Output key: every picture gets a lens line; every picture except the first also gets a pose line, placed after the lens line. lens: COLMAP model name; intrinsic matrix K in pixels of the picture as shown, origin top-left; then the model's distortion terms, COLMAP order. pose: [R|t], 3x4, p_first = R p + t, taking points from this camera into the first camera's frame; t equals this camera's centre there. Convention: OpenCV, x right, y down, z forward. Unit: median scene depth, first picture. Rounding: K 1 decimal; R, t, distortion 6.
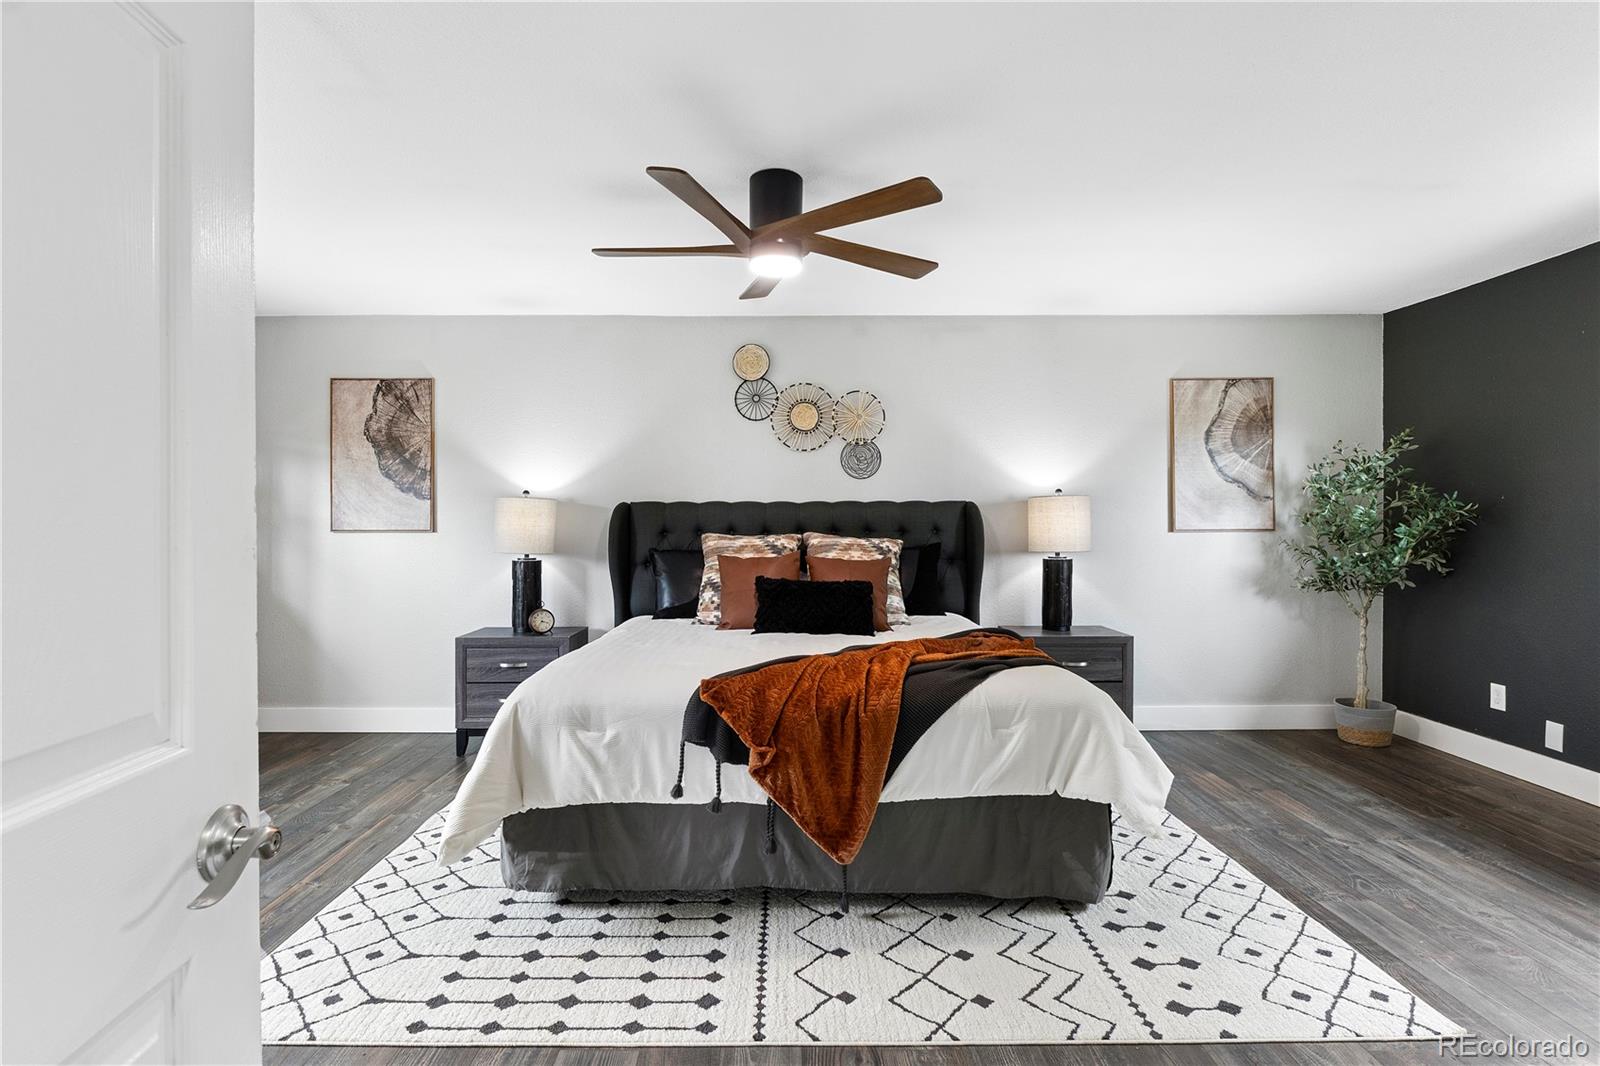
lens RADIAL K [[769.8, 0, 774.6], [0, 769.8, 536.1], [0, 0, 1]] dist [-0.005781, 0.000014]
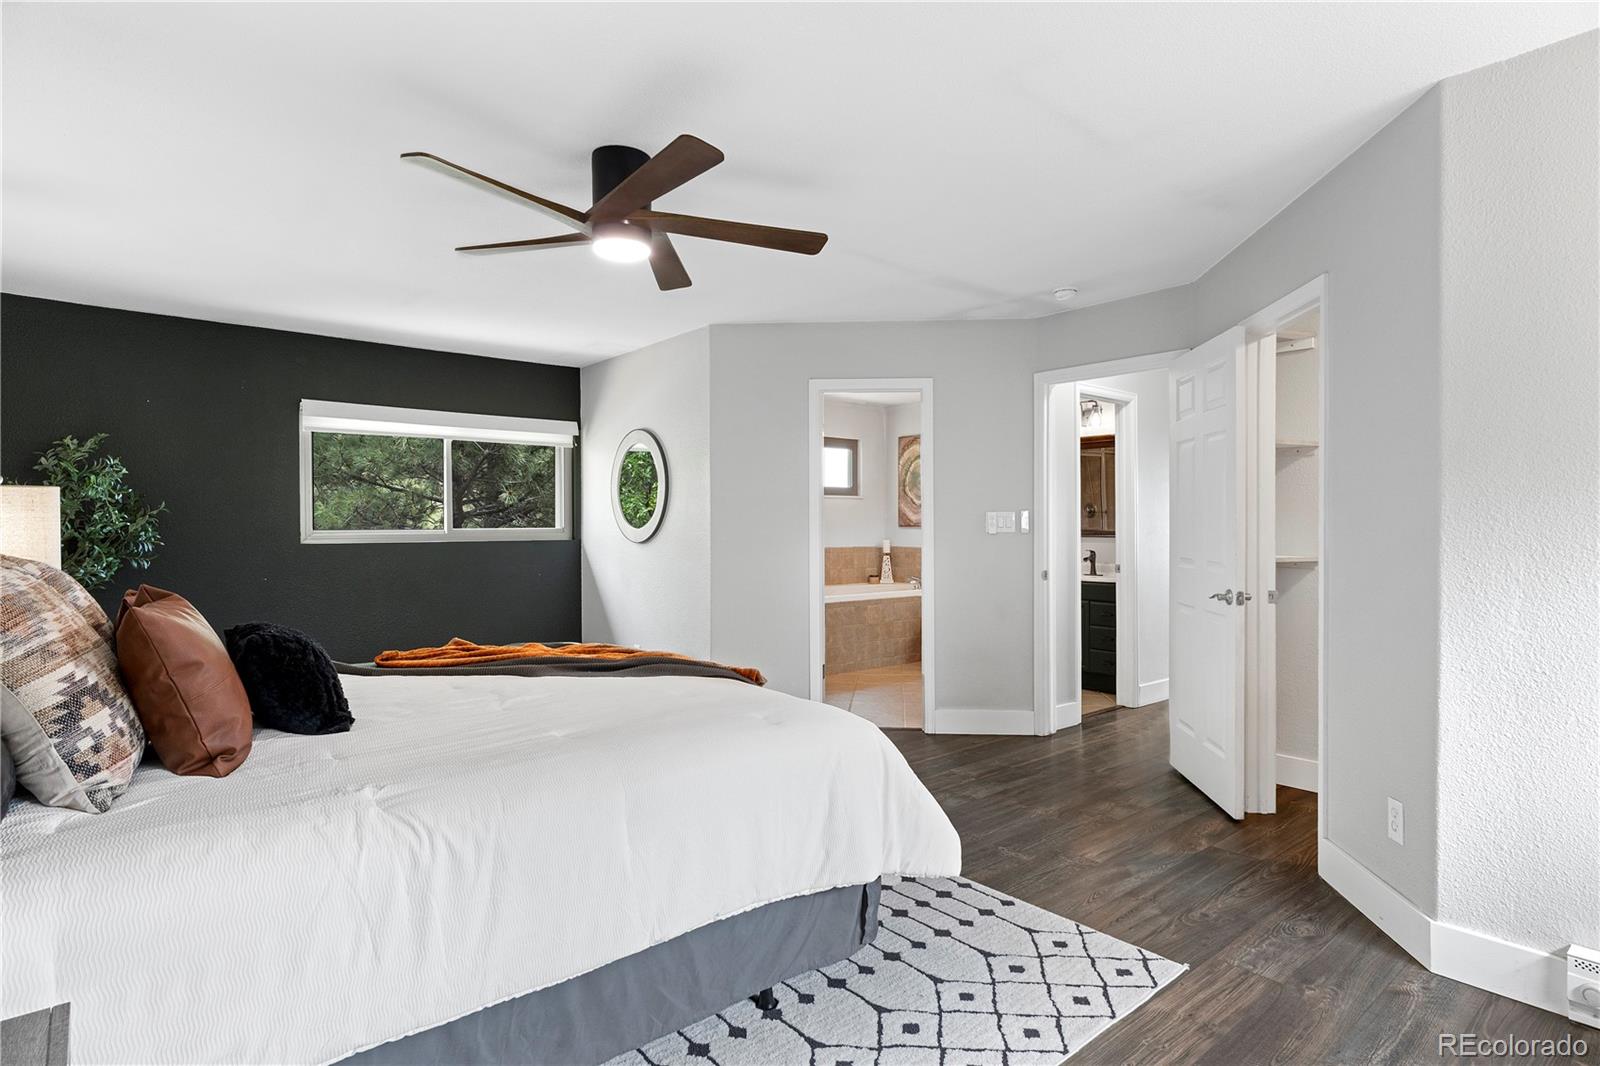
lens RADIAL K [[847.7, 0, 838.3], [0, 847.7, 520.2], [0, 0, 1]] dist [0.001322, 0.003317]
pose [[-0.665442, 0.009874, 0.746384, -0.566411], [0.019424, 0.999803, 0.004091, -0.013156], [-0.746196, 0.017221, -0.665503, 0.901129]]
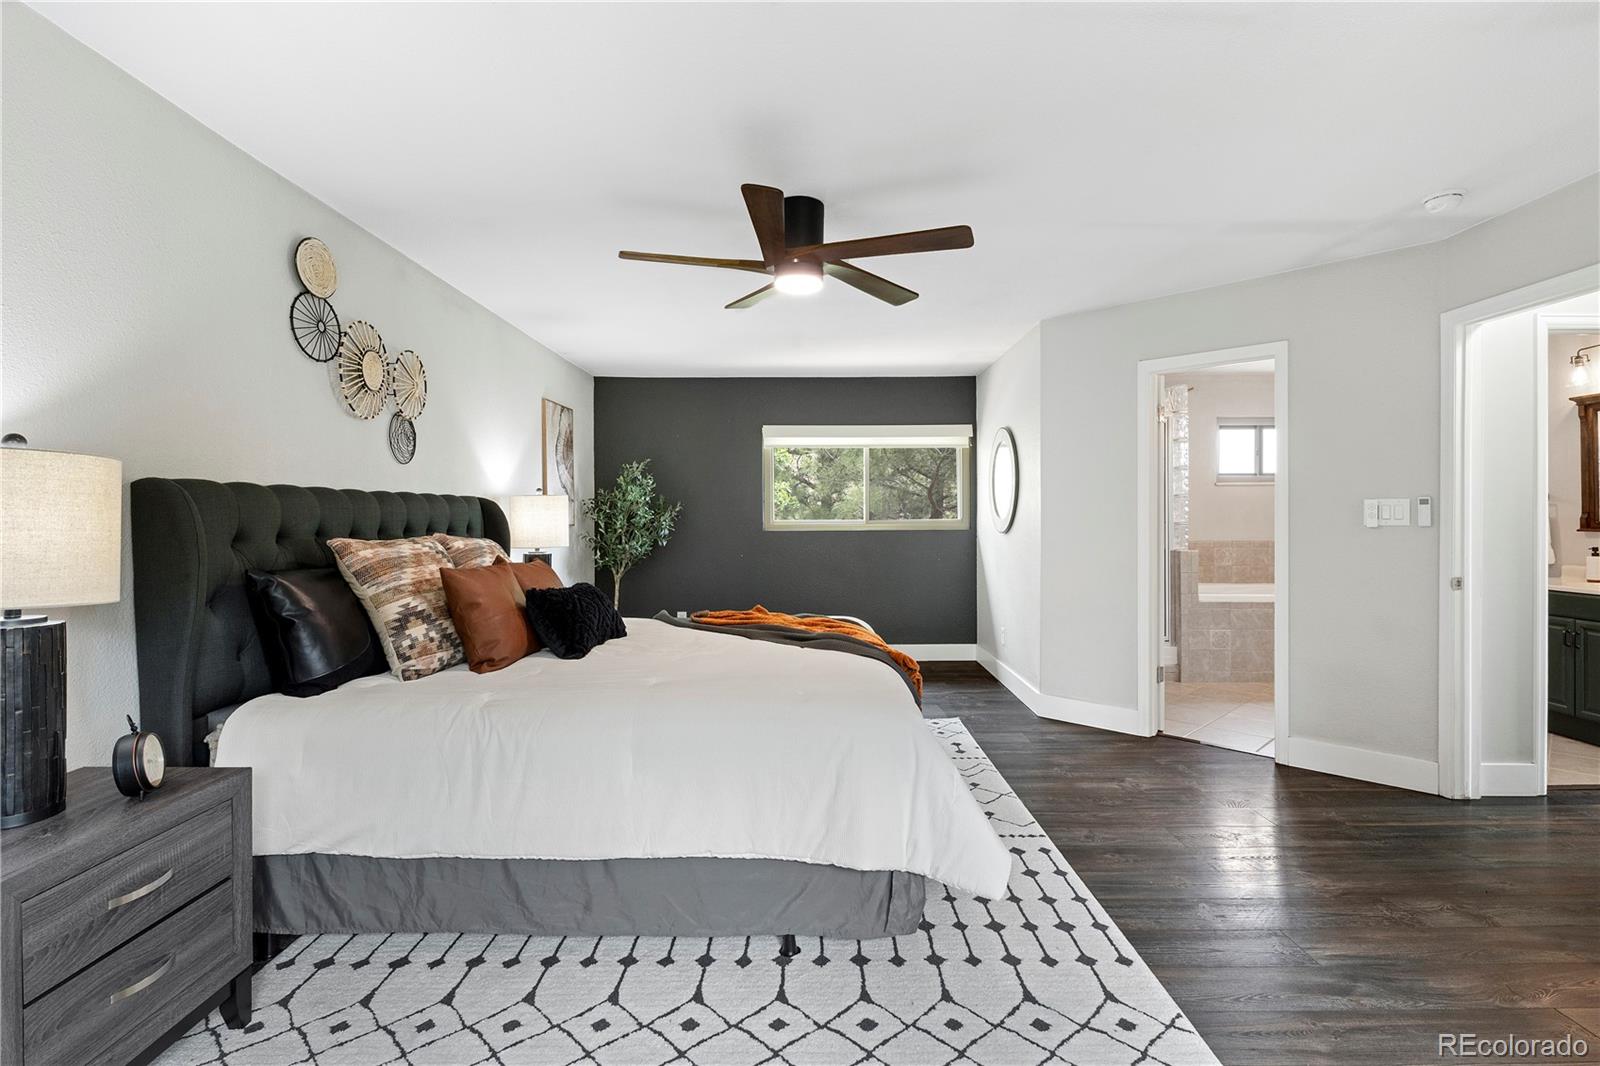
lens RADIAL K [[769.8, 0, 800.9], [0, 769.8, 517.6], [0, 0, 1]] dist [-0.005781, 0.000014]
pose [[0.000891, 0.003296, 0.999994, -0.661292], [0.023972, 0.999707, -0.003317, -0.008421], [-0.999712, 0.023974, 0.000812, 0.603158]]
